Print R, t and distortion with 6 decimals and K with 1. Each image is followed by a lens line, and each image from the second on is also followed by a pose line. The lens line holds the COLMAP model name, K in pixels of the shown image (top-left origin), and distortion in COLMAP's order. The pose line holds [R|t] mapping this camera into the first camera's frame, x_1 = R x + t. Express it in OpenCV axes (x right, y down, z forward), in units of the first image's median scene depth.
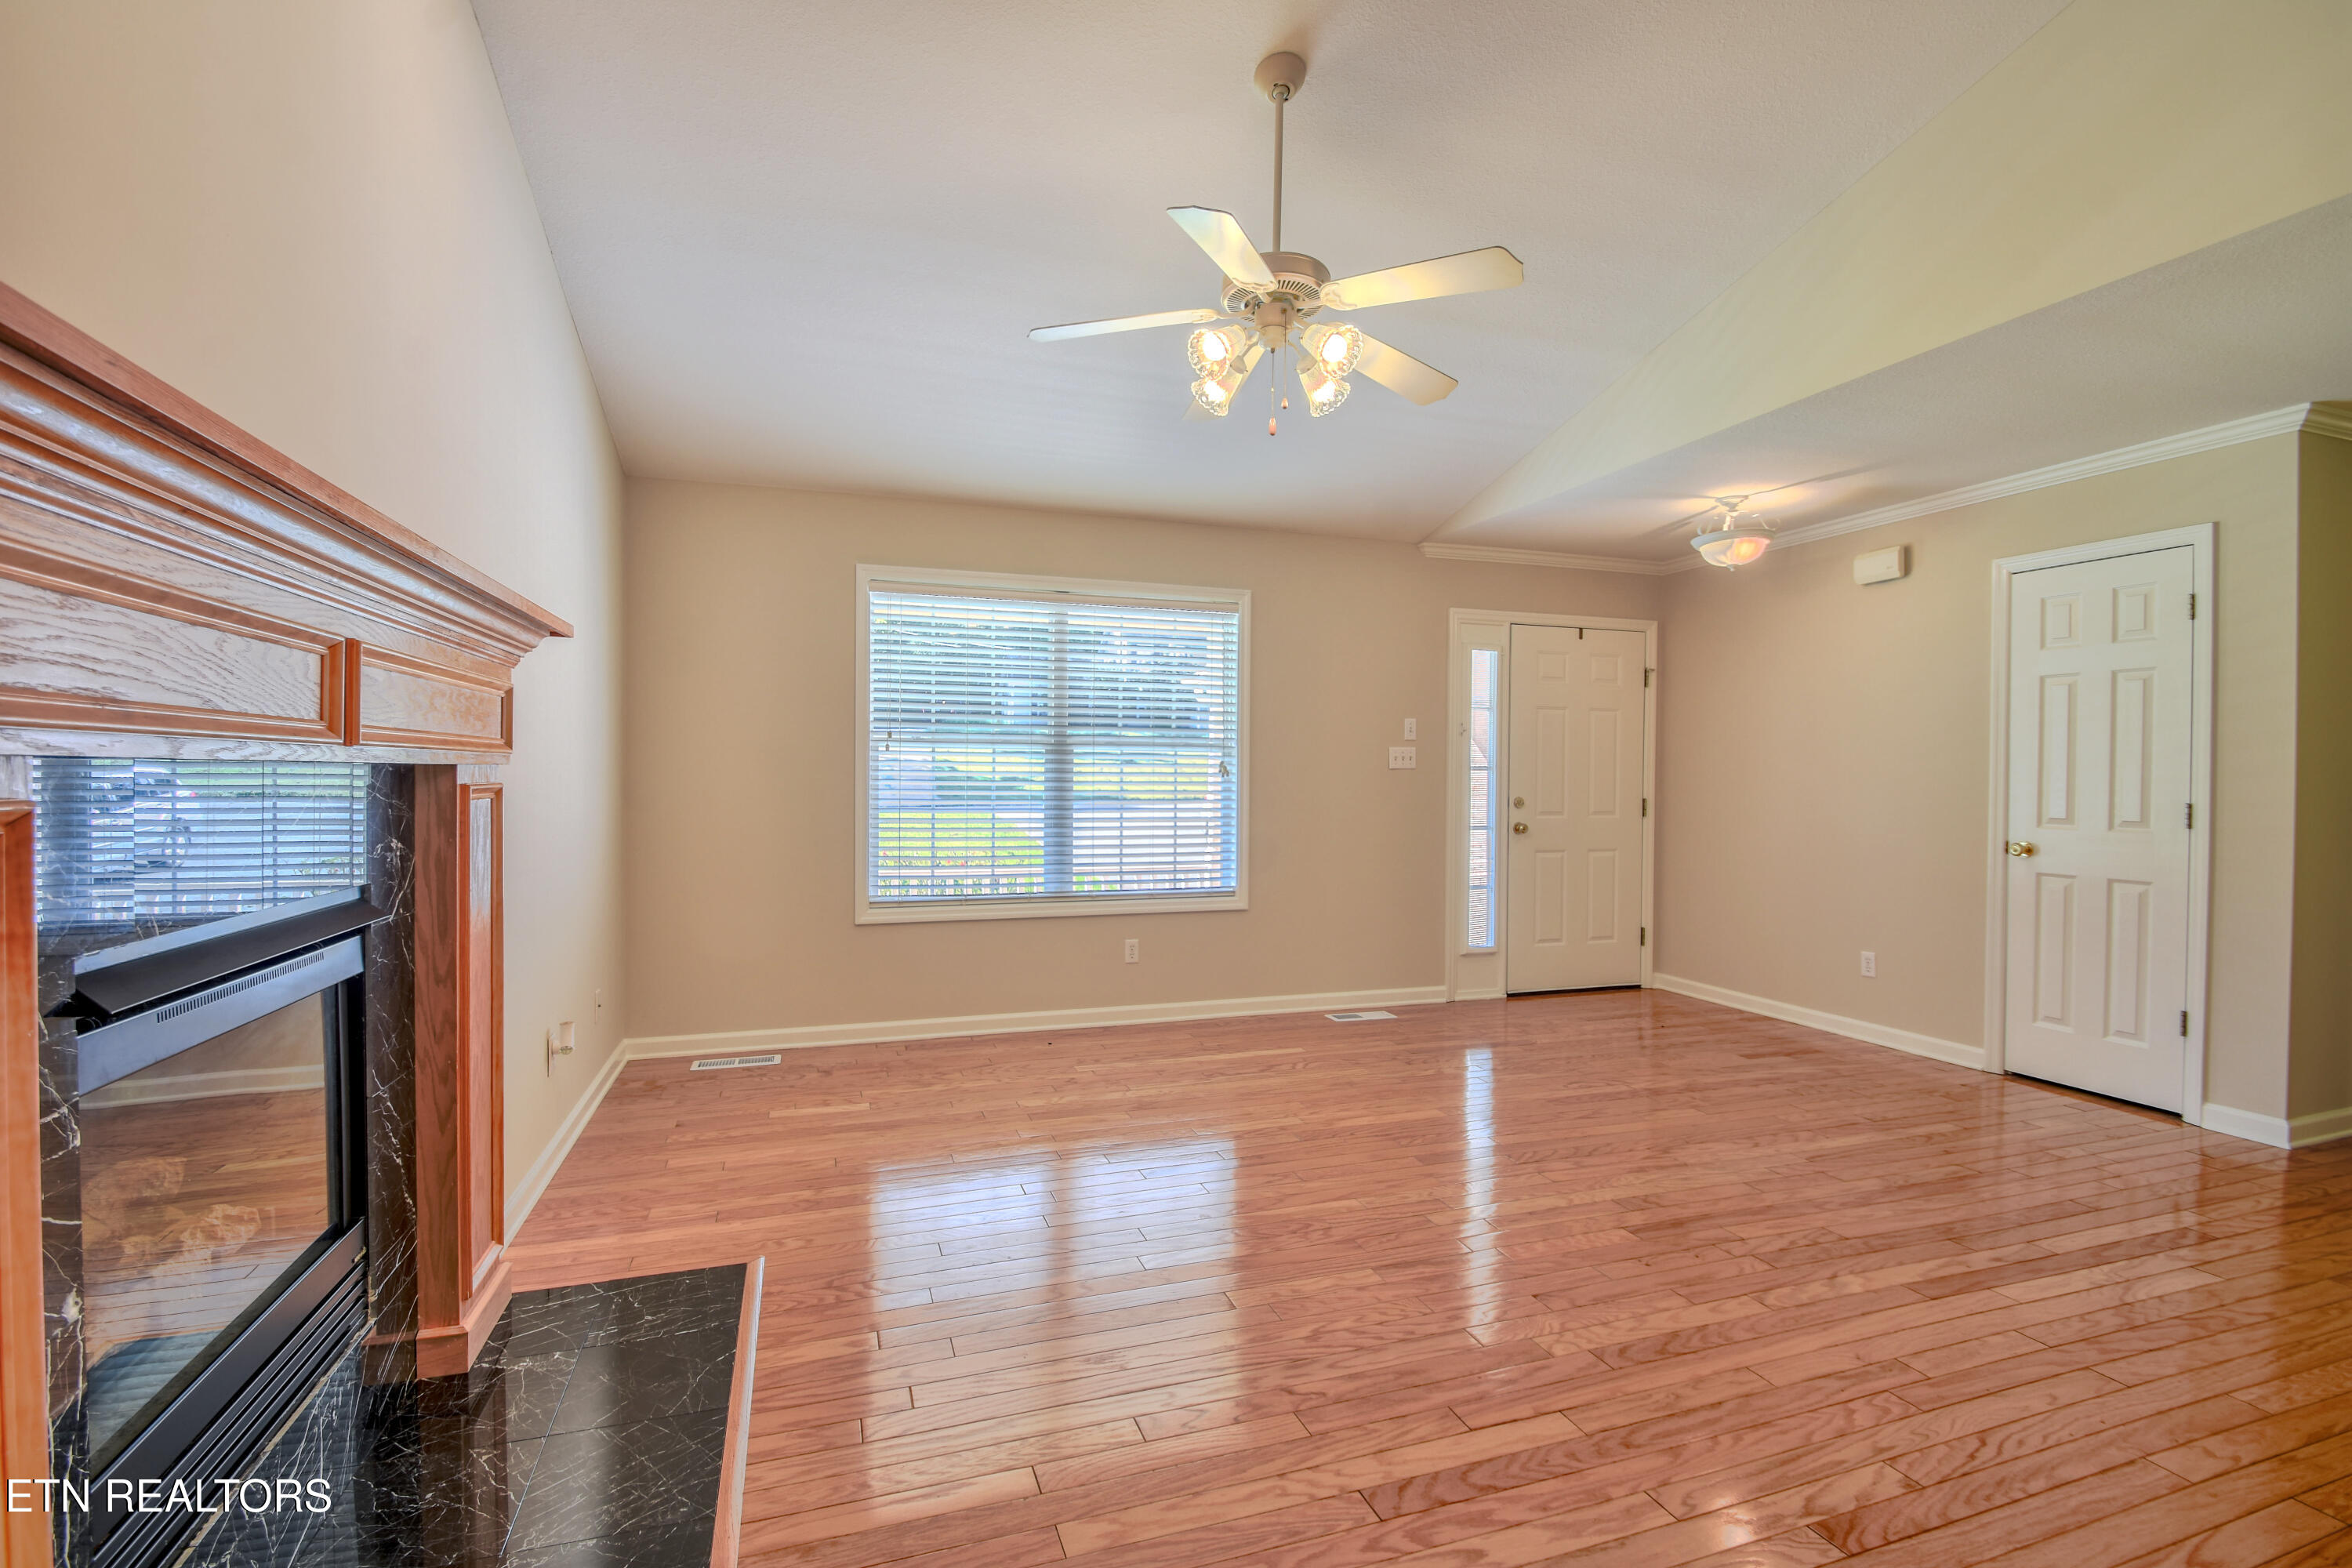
lens RADIAL K [[1033.3, 0, 1156.7], [0, 1033.3, 770.1], [0, 0, 1]] dist [0.002069, -0.008856]
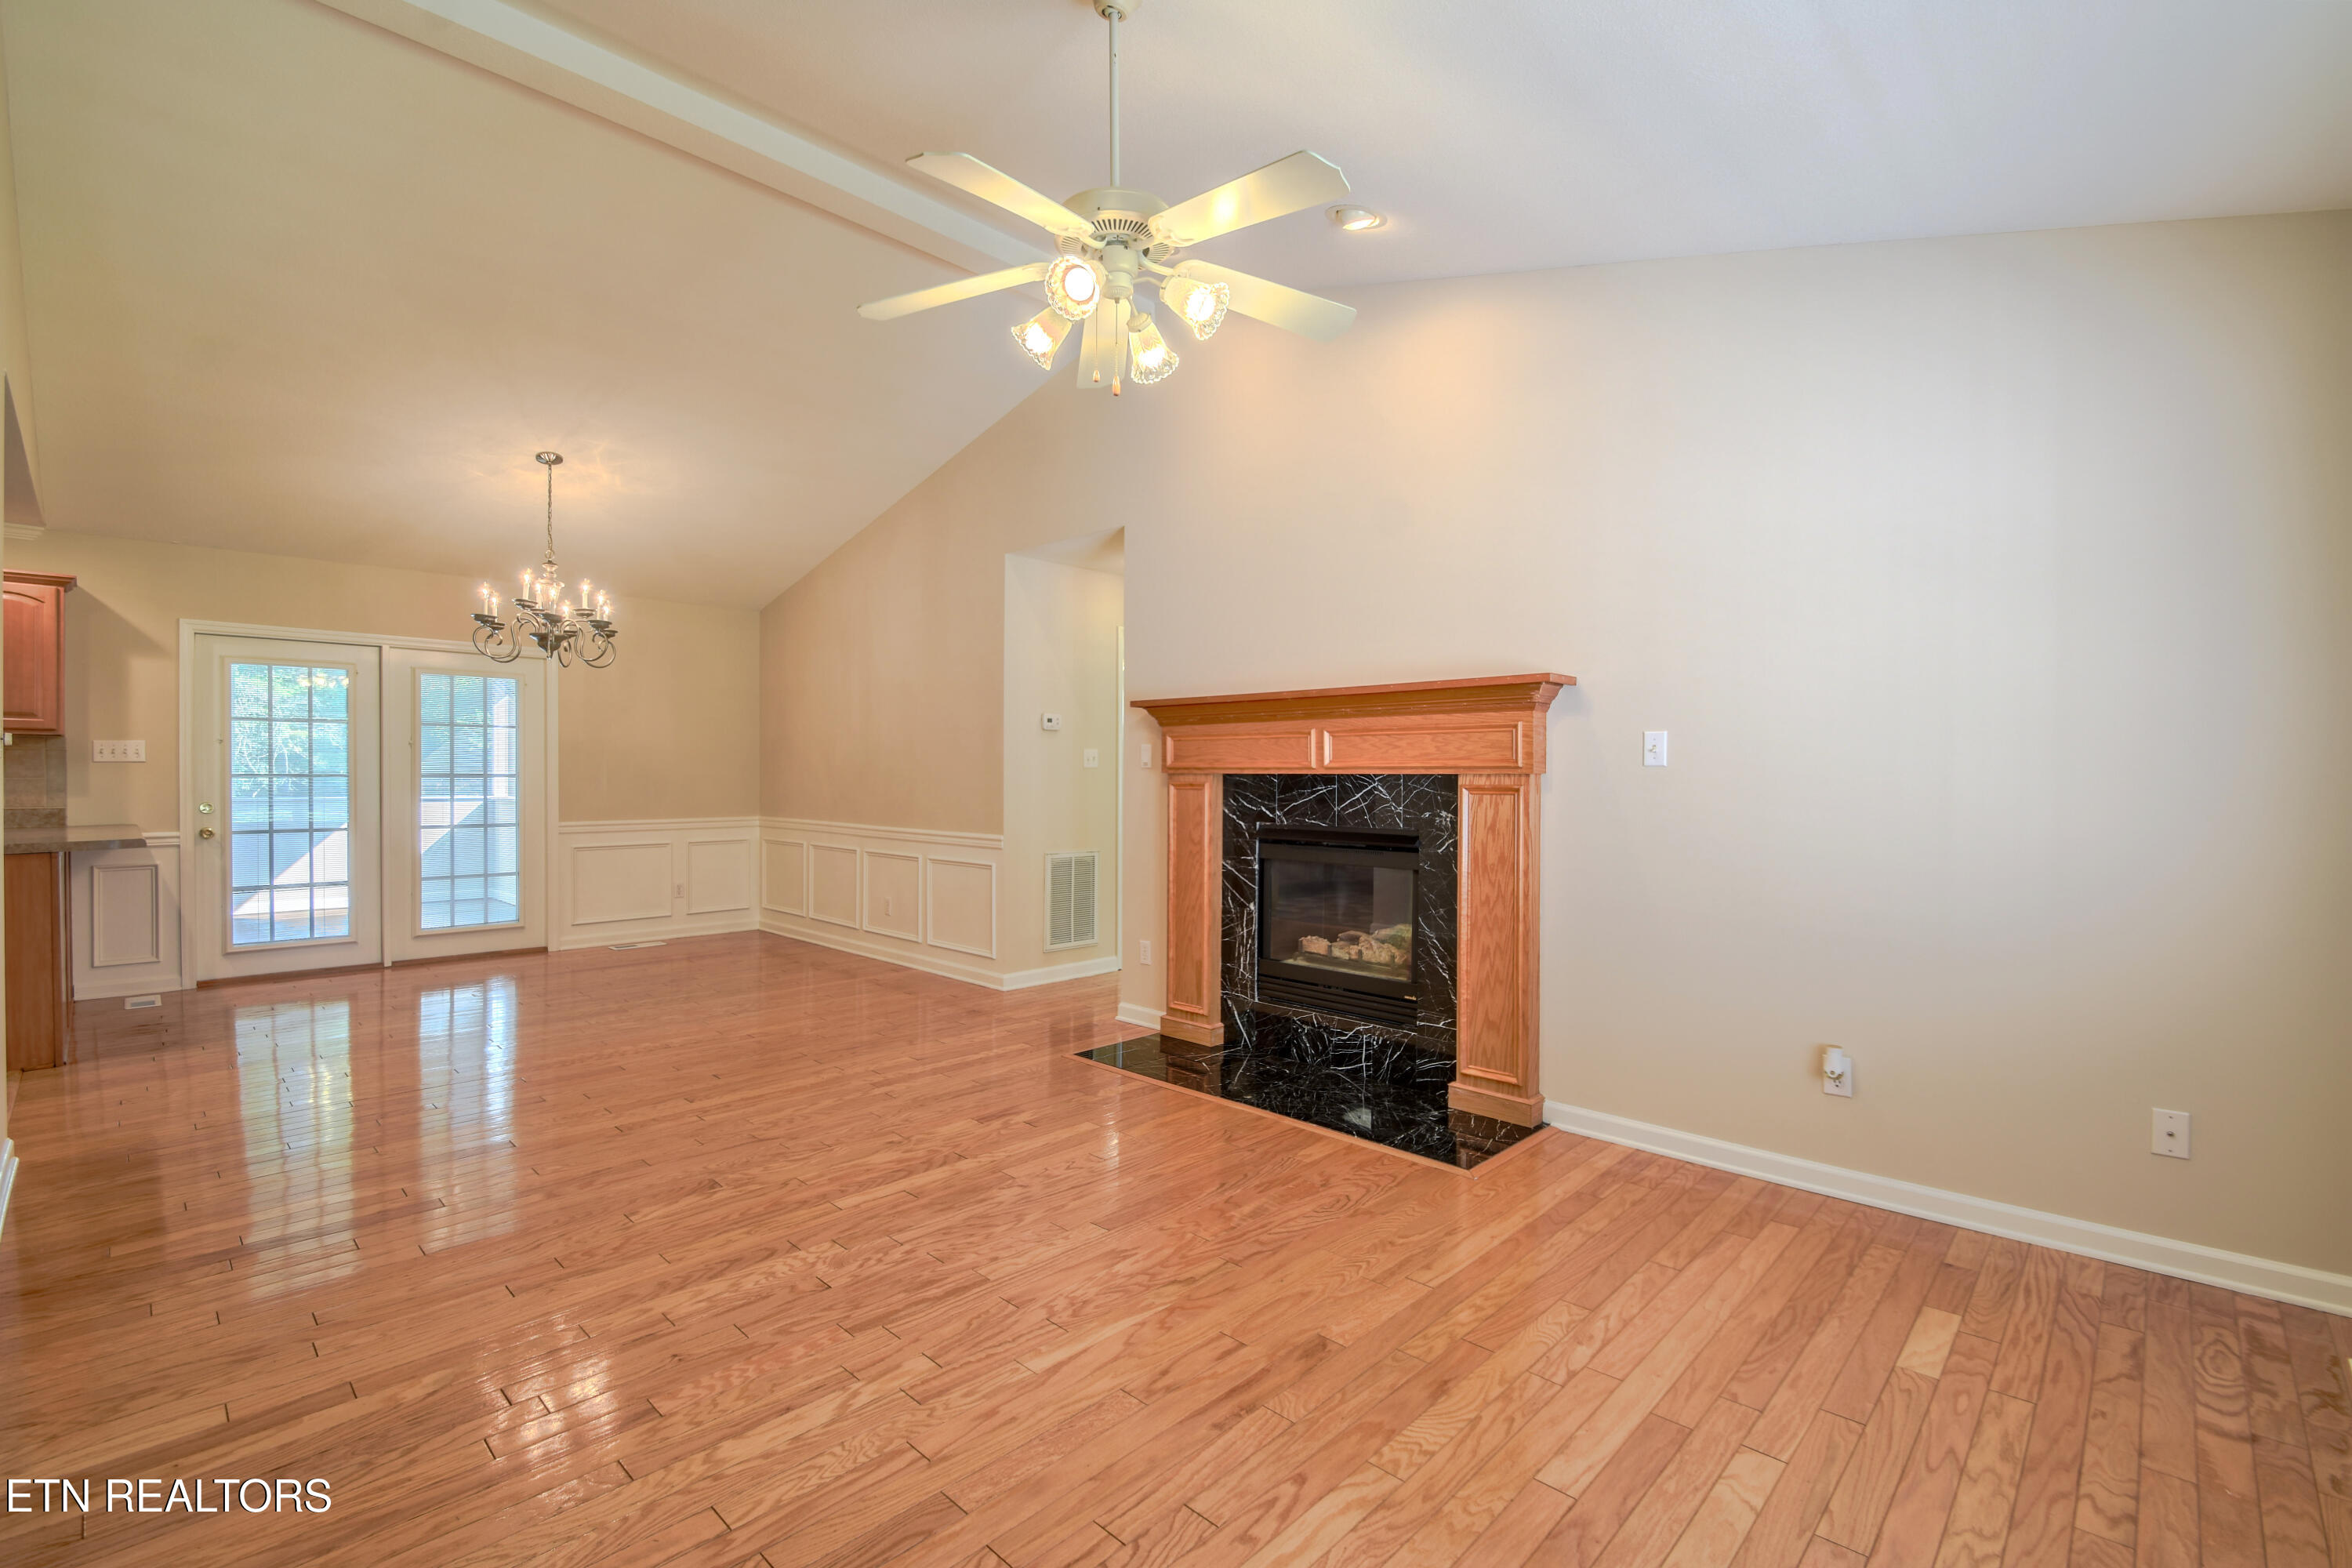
lens RADIAL K [[1033.3, 0, 1156.0], [0, 1033.3, 793.8], [0, 0, 1]] dist [0.002069, -0.008856]
pose [[-0.886437, -0.003638, -0.462835, 0.294643], [-0.009308, 0.999907, 0.009967, 0.005506], [0.462755, 0.013143, -0.886389, 1.088130]]
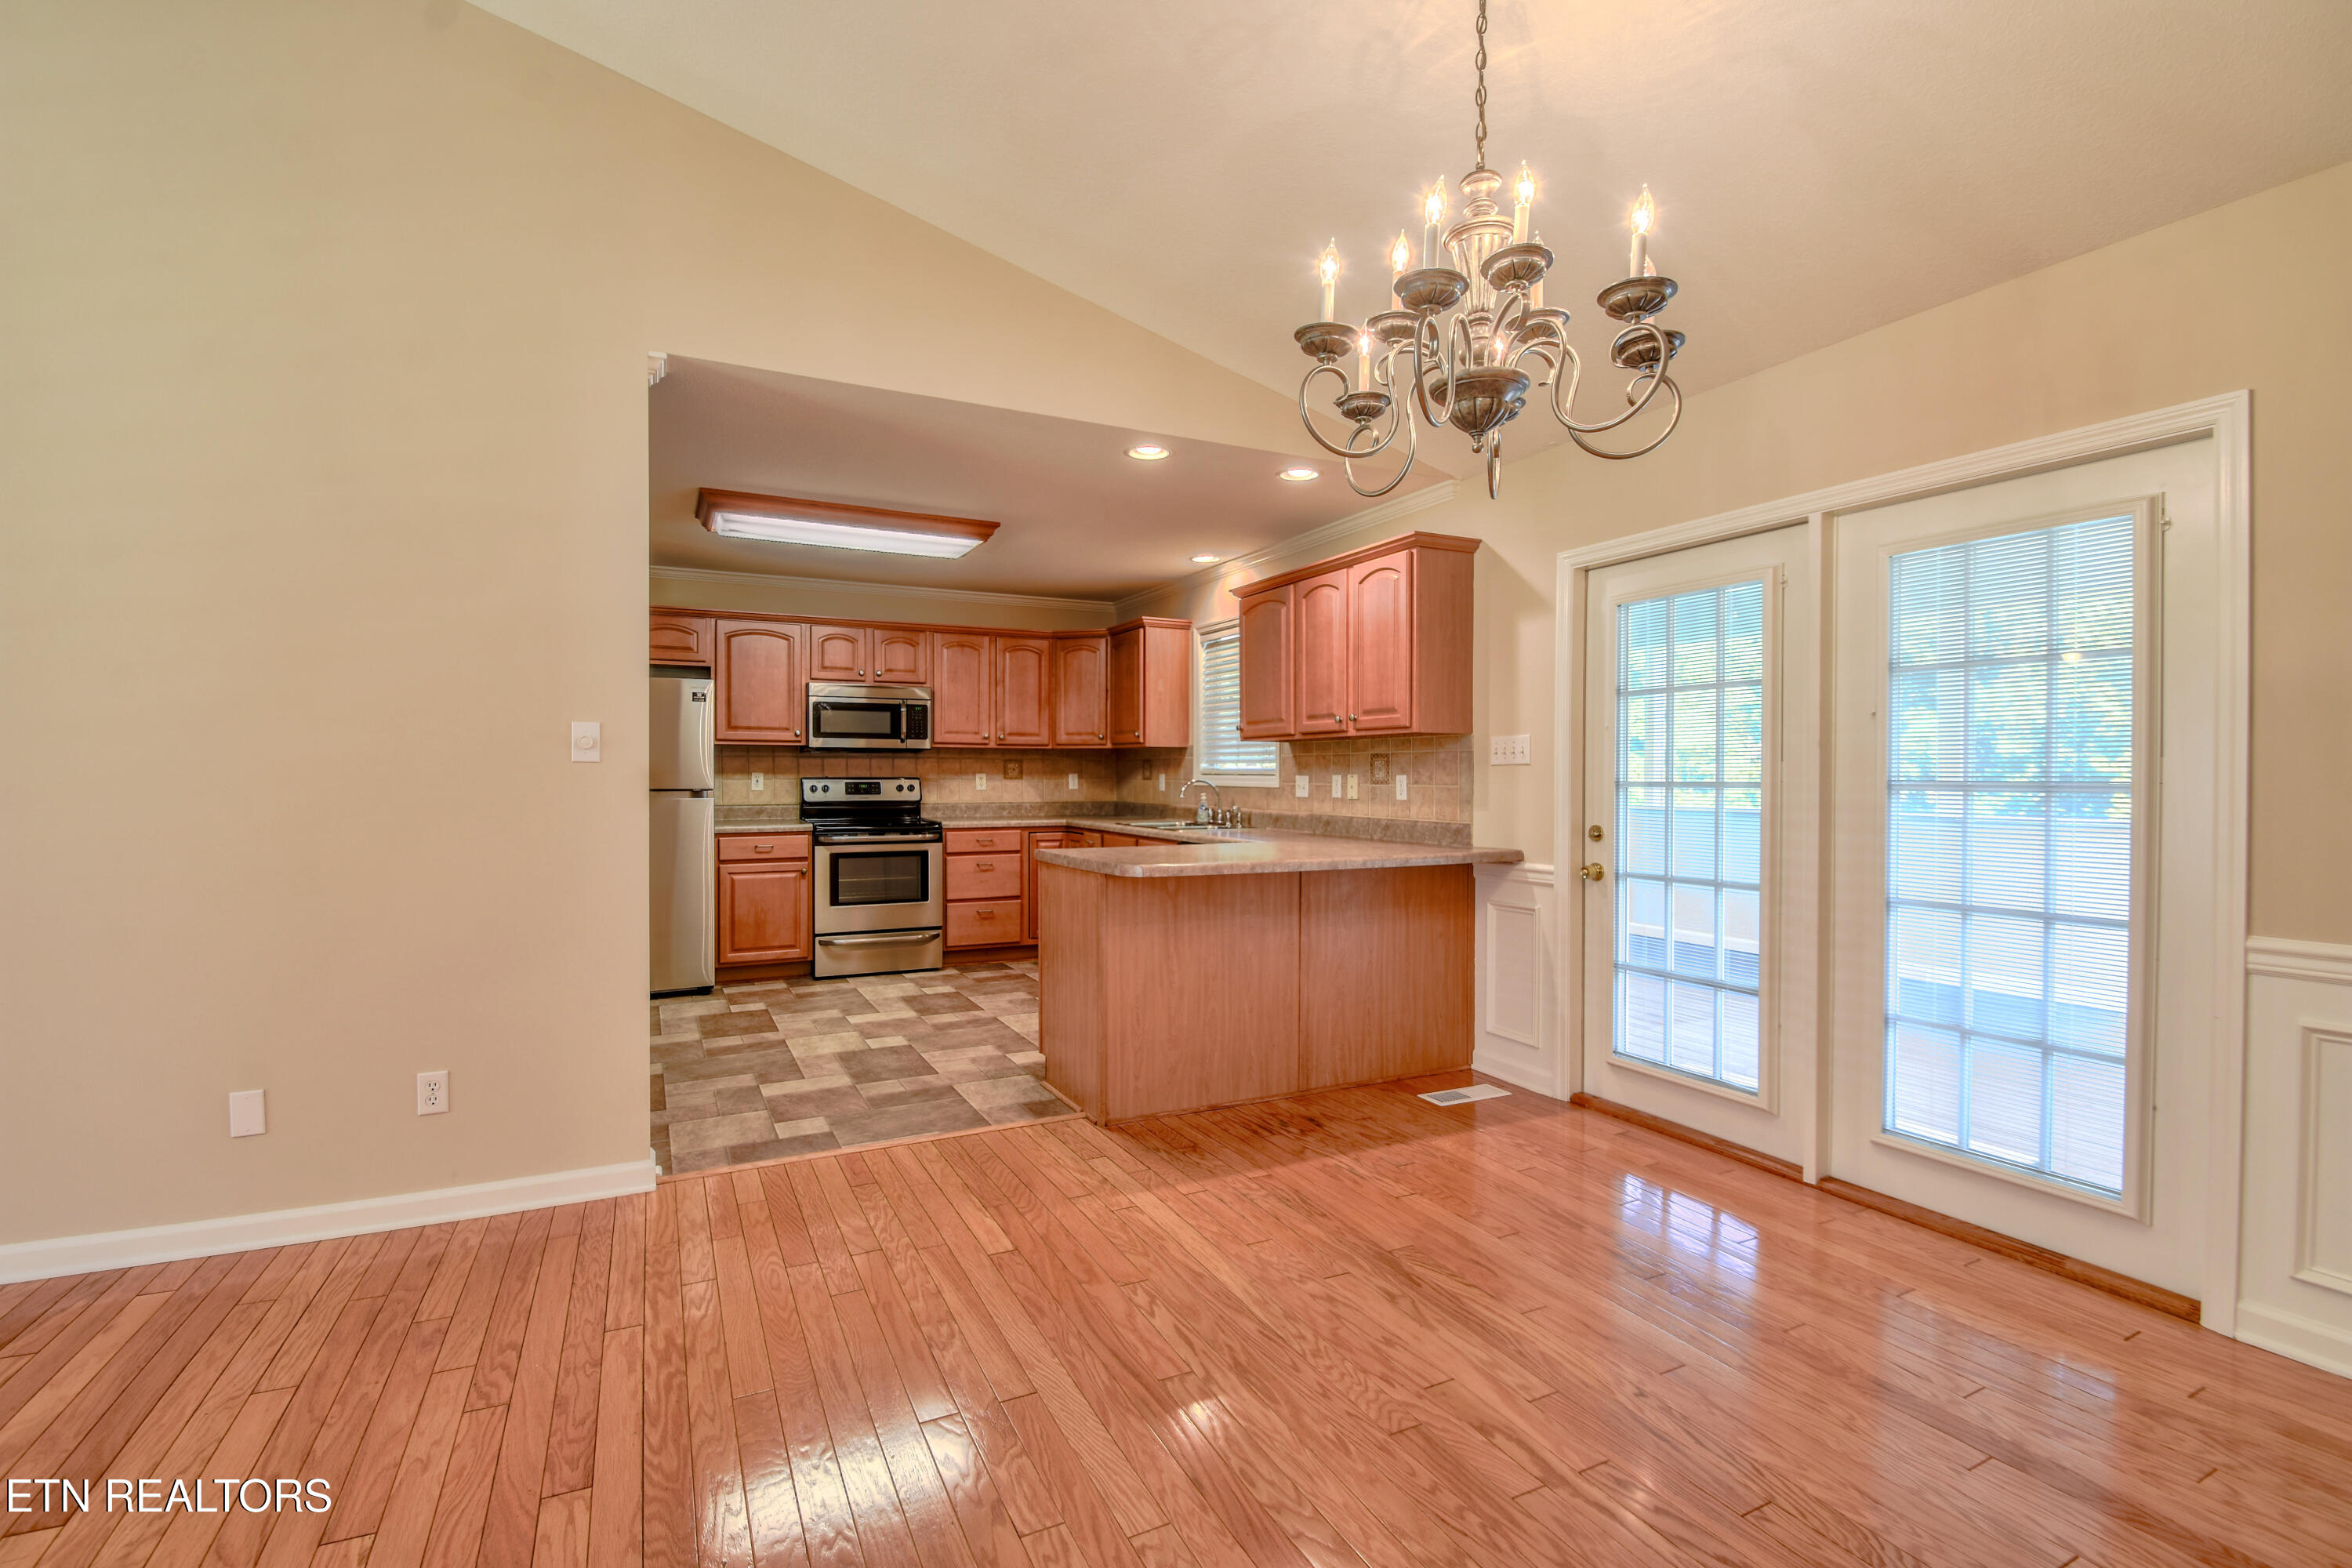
lens RADIAL K [[1033.3, 0, 1143.5], [0, 1033.3, 776.6], [0, 0, 1]] dist [0.002069, -0.008856]
pose [[-0.129907, -0.008424, 0.991490, -0.039125], [-0.008485, 0.999937, 0.007384, -0.002177], [-0.991490, -0.007454, -0.129970, -0.122893]]
